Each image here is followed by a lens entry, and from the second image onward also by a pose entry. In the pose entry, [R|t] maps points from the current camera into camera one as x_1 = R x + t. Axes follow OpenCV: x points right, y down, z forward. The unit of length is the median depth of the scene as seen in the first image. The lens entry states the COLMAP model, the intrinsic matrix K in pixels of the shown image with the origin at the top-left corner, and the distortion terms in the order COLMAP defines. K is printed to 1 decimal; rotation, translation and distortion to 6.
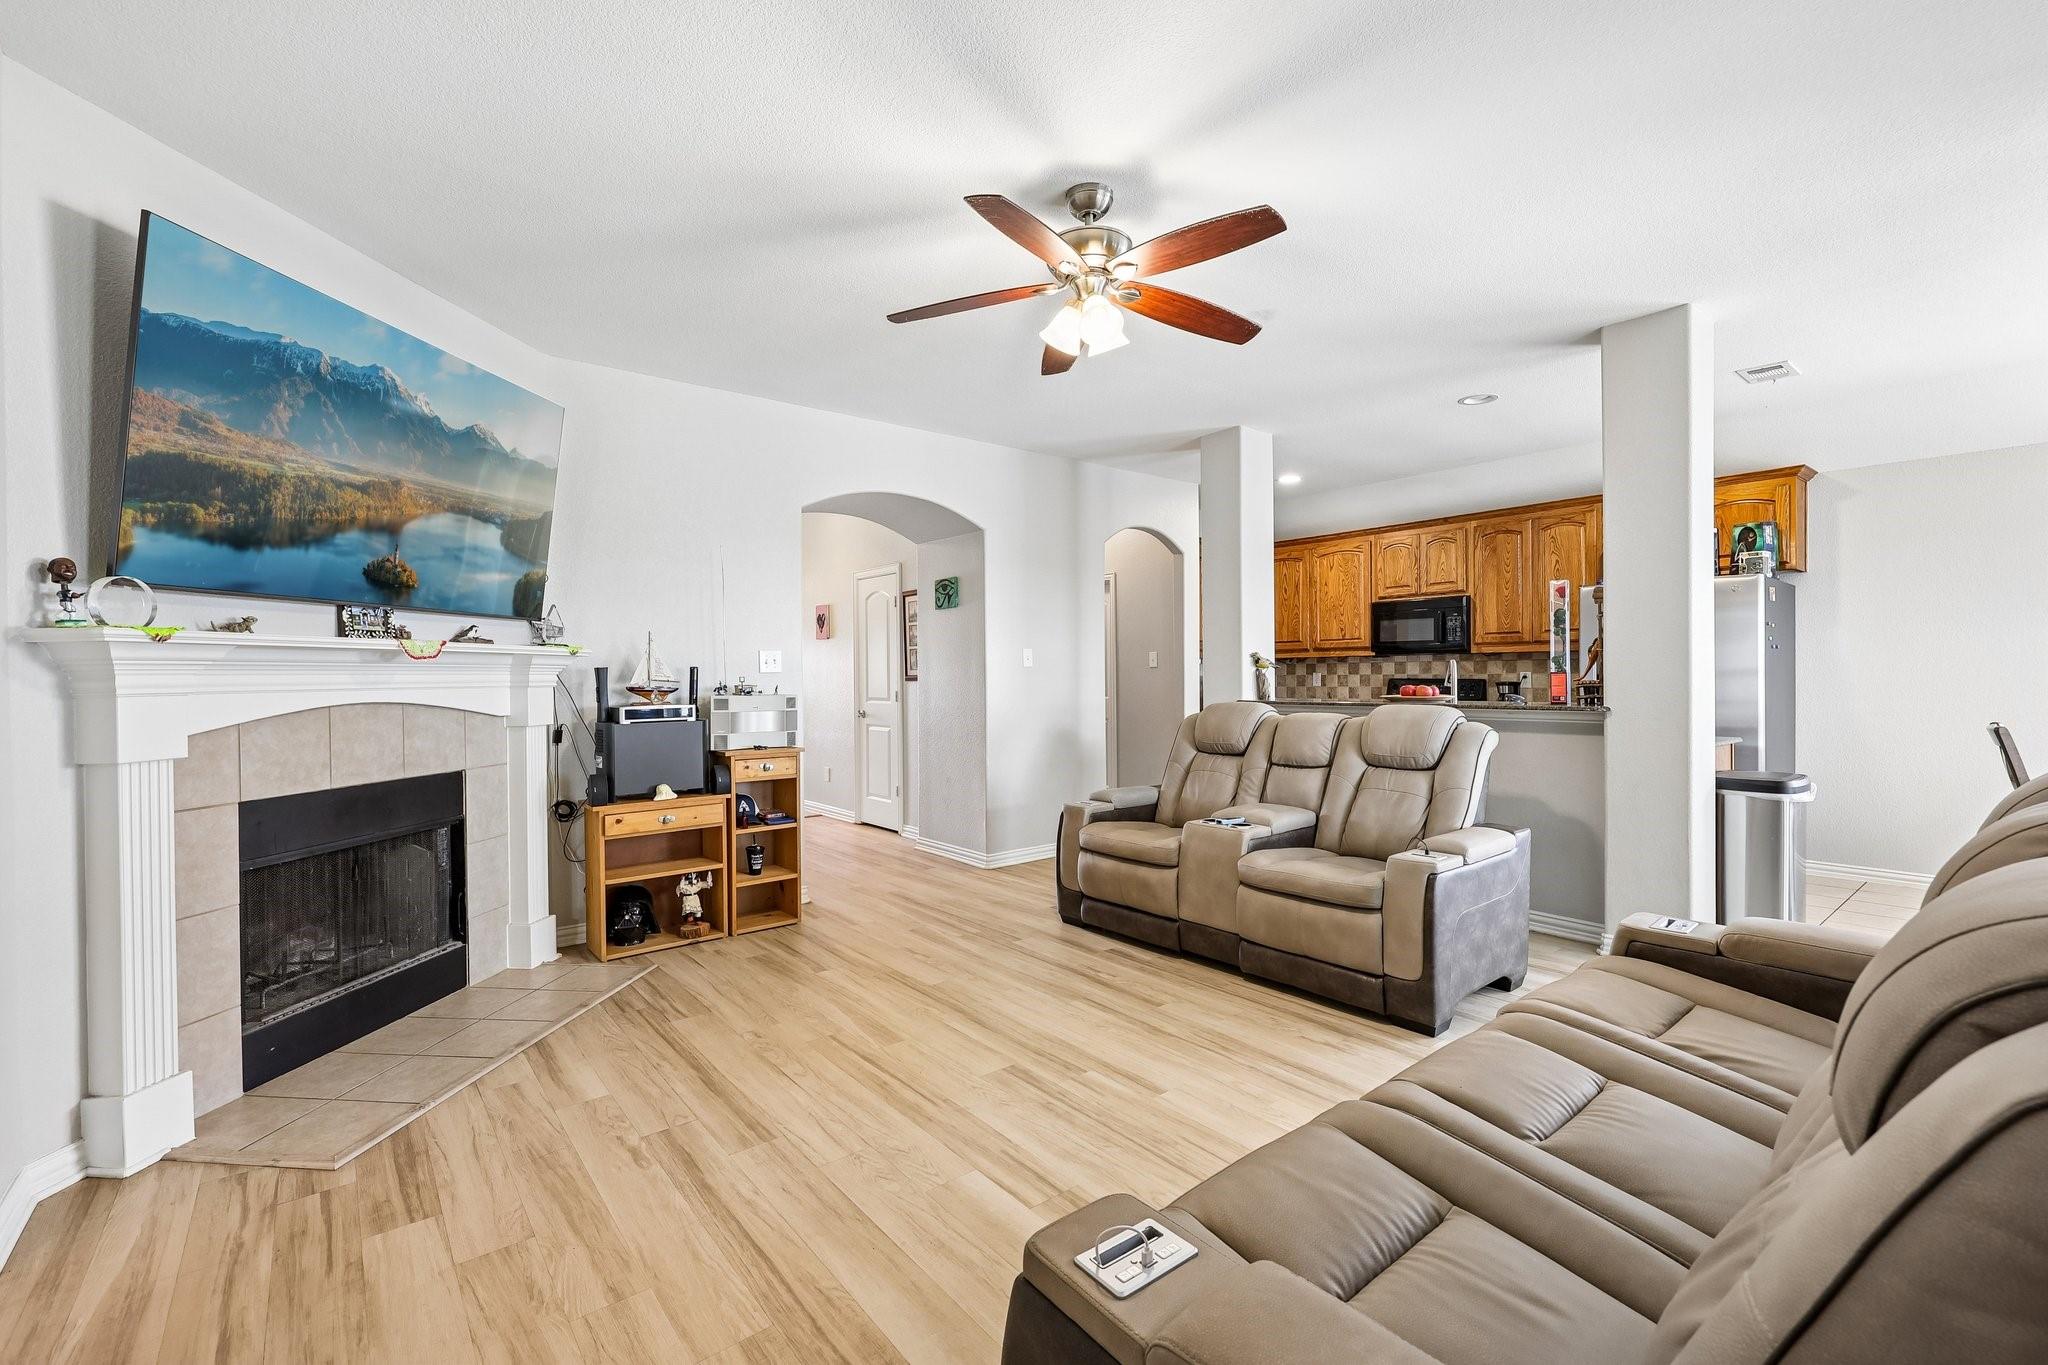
lens RADIAL K [[872.3, 0, 1033.2], [0, 872.3, 678.4], [0, 0, 1]] dist [-0.001072, -0.000183]
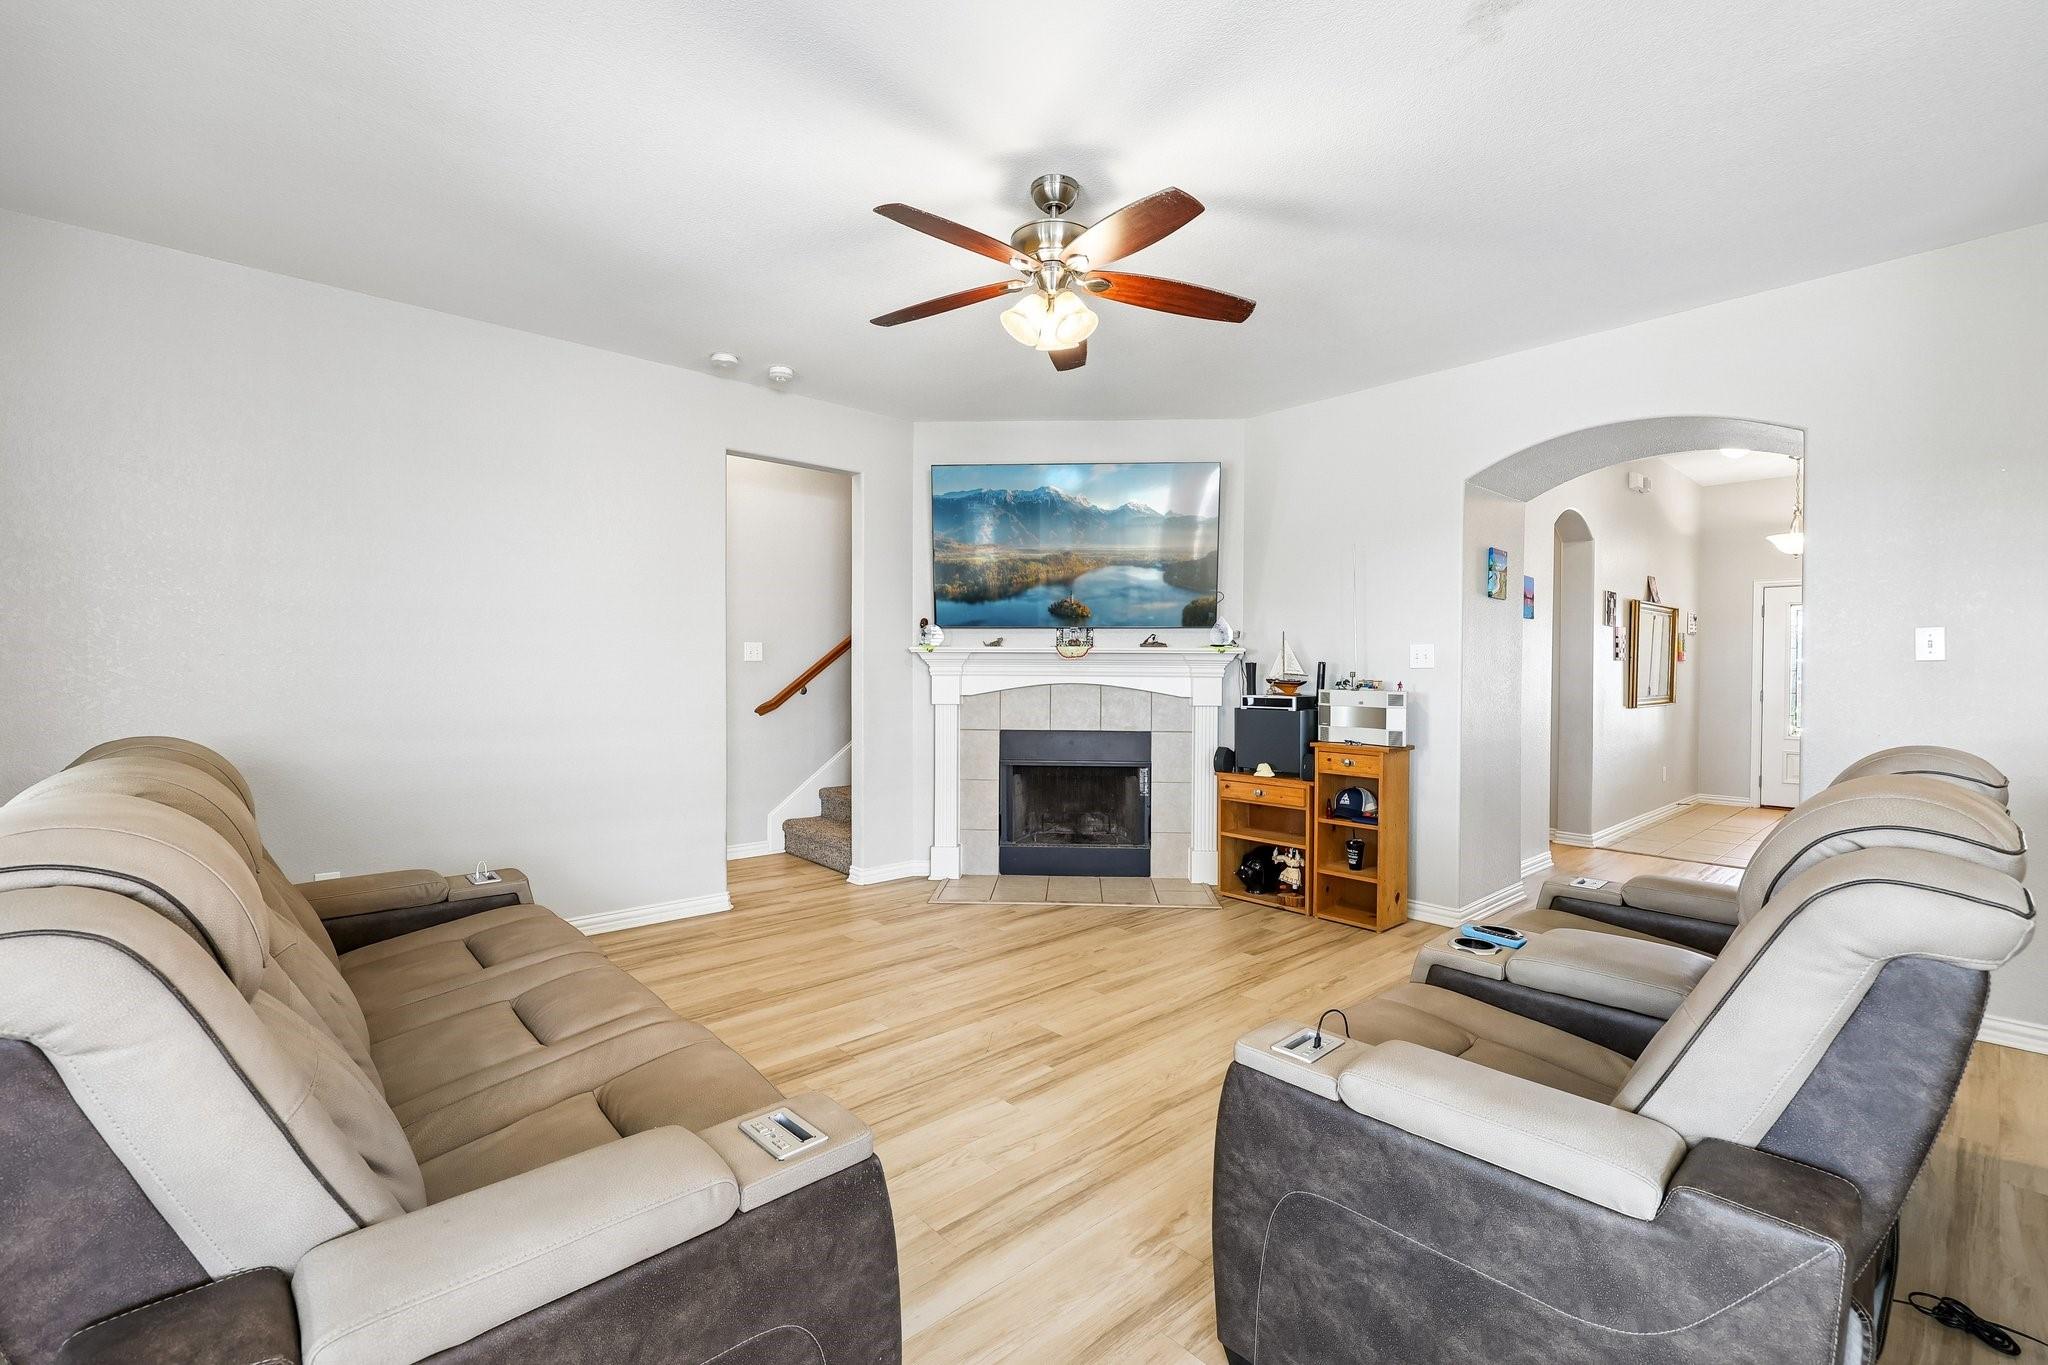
lens RADIAL K [[872.3, 0, 1033.2], [0, 872.3, 678.4], [0, 0, 1]] dist [-0.001072, -0.000183]
pose [[0.057401, 0.019270, -0.998165, 0.985244], [-0.011161, 0.999764, 0.018659, -0.013158], [0.998289, 0.010070, 0.057603, 0.858141]]
